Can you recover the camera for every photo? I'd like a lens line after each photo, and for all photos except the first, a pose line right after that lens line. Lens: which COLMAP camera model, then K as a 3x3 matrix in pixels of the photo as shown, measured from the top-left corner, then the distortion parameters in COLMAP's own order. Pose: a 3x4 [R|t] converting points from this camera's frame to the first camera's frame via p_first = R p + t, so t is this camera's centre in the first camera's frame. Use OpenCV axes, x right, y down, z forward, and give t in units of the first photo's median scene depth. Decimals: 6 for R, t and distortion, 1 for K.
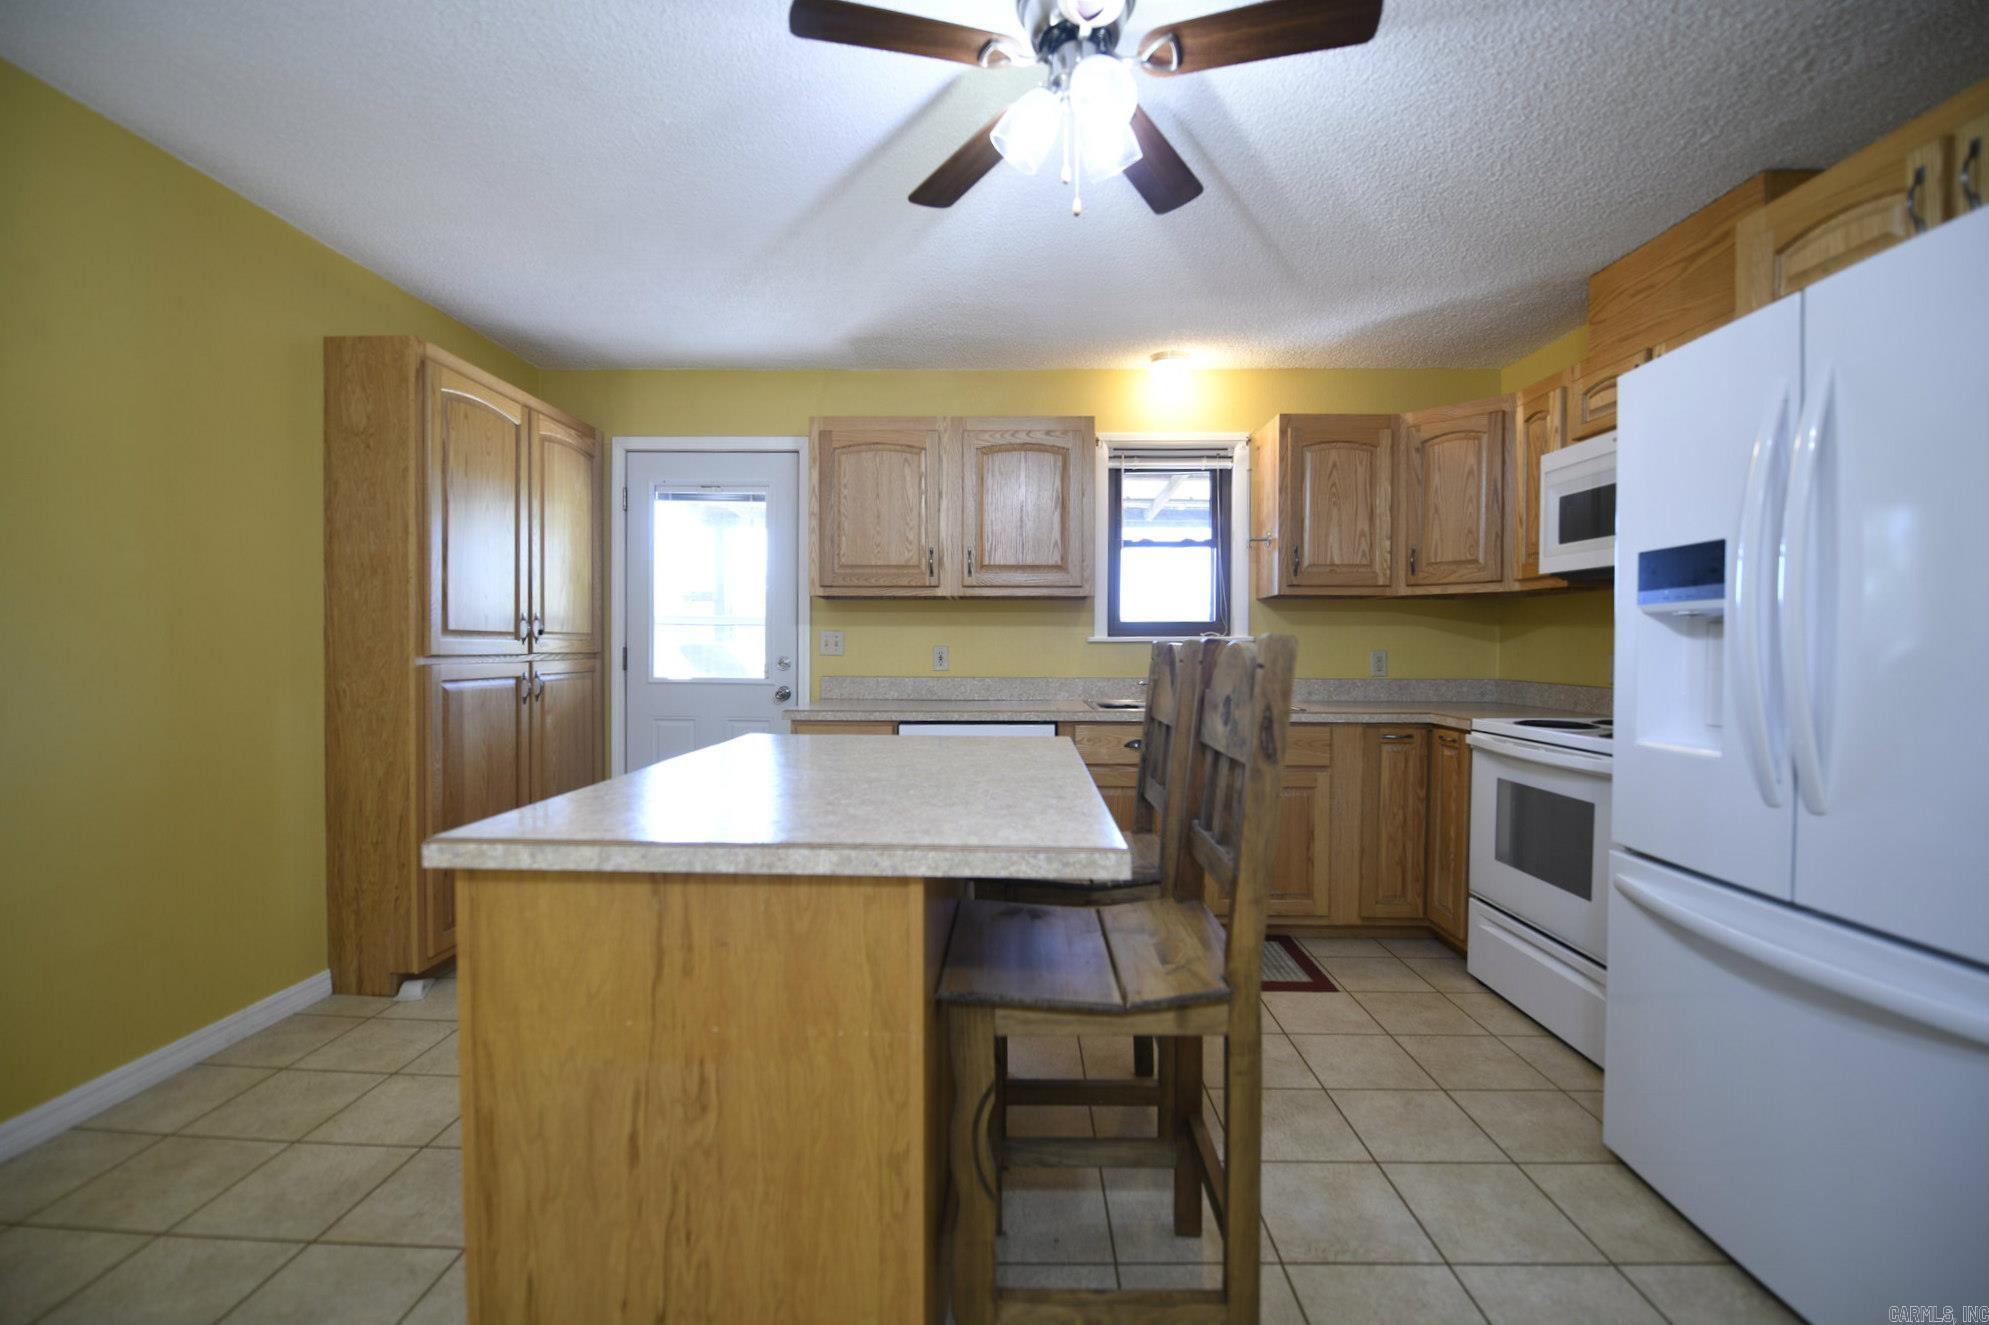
lens RADIAL K [[817.5, 0, 994.5], [0, 817.5, 662.5], [0, 0, 1]] dist [-0.019742, 0.000272]
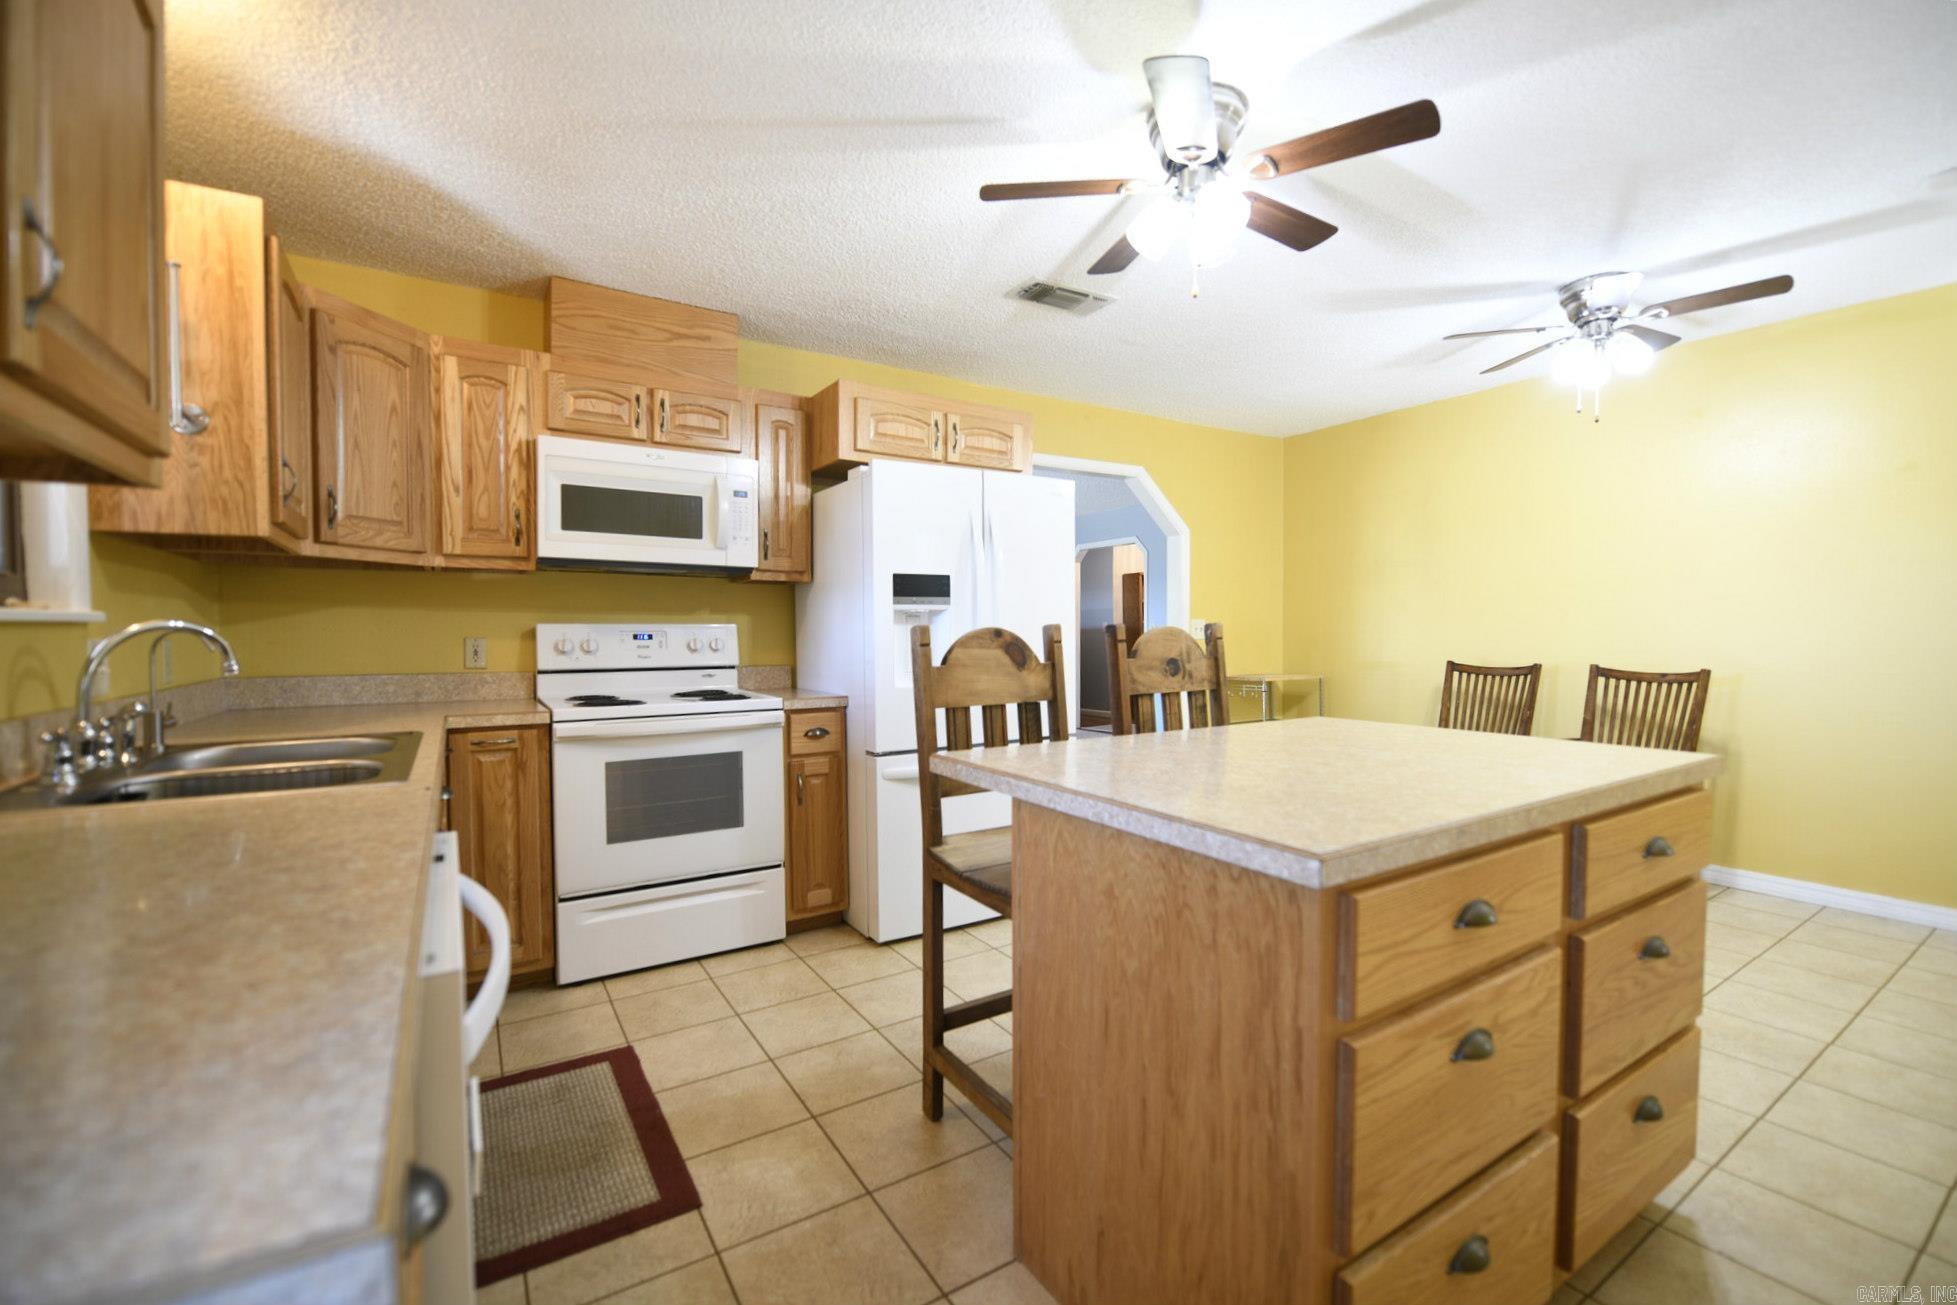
lens RADIAL K [[804.4, 0, 978.5], [0, 804.4, 652.5], [0, 0, 1]] dist [-0.019742, 0.000272]
pose [[-0.555523, -0.025363, 0.831115, -0.359219], [0.019311, 0.998872, 0.043390, -0.021010], [-0.831277, 0.040154, -0.554406, 0.931831]]
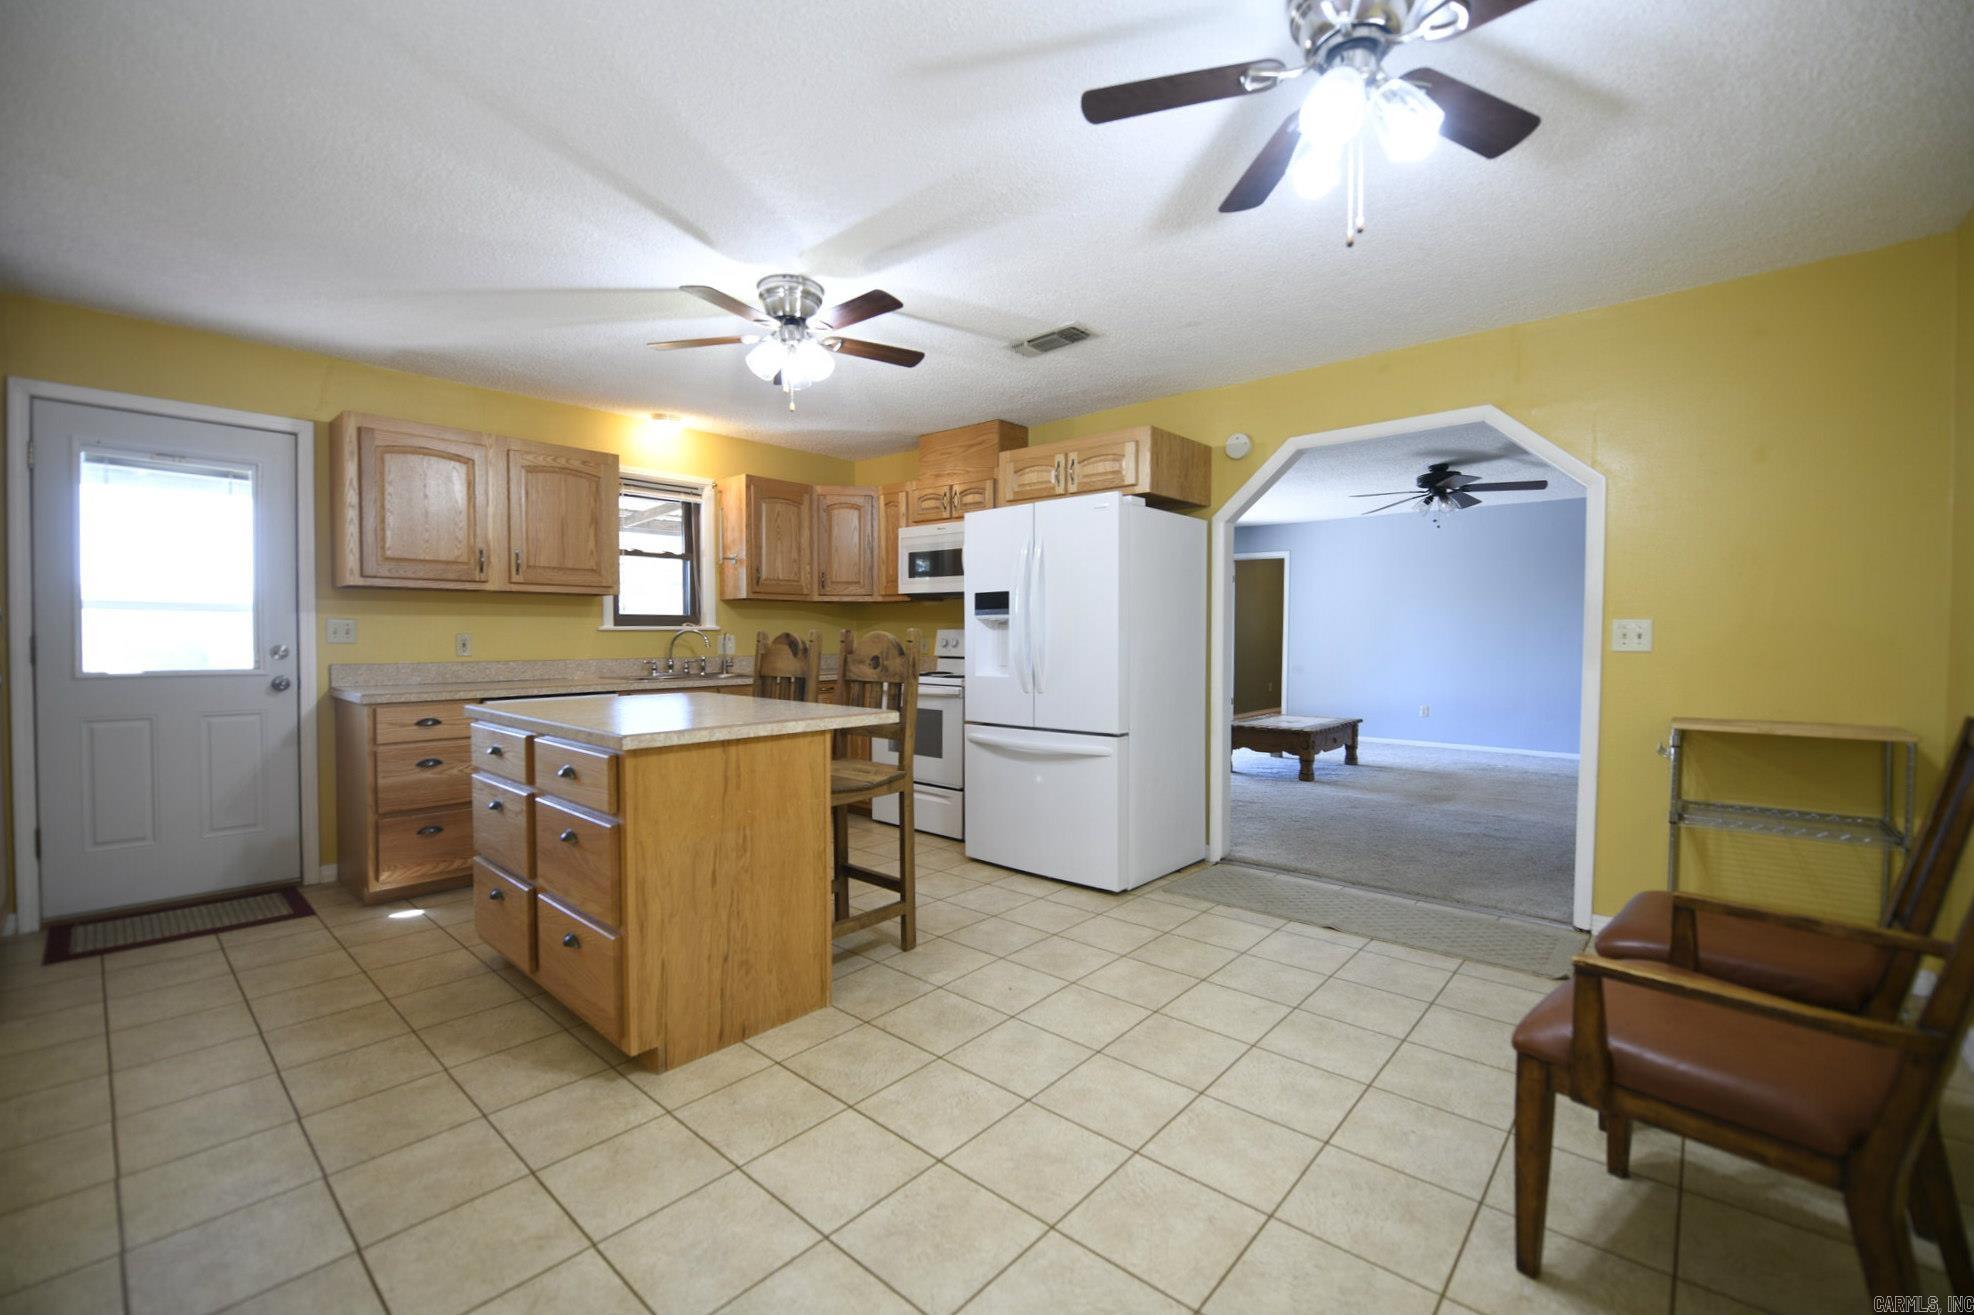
lens RADIAL K [[811.3, 0, 987.0], [0, 811.3, 657.5], [0, 0, 1]] dist [-0.019742, 0.000272]
pose [[0.648315, -0.023909, 0.760997, -0.499660], [0.016308, 0.999714, 0.017516, 0.004845], [-0.761198, 0.001055, 0.648519, -0.279055]]
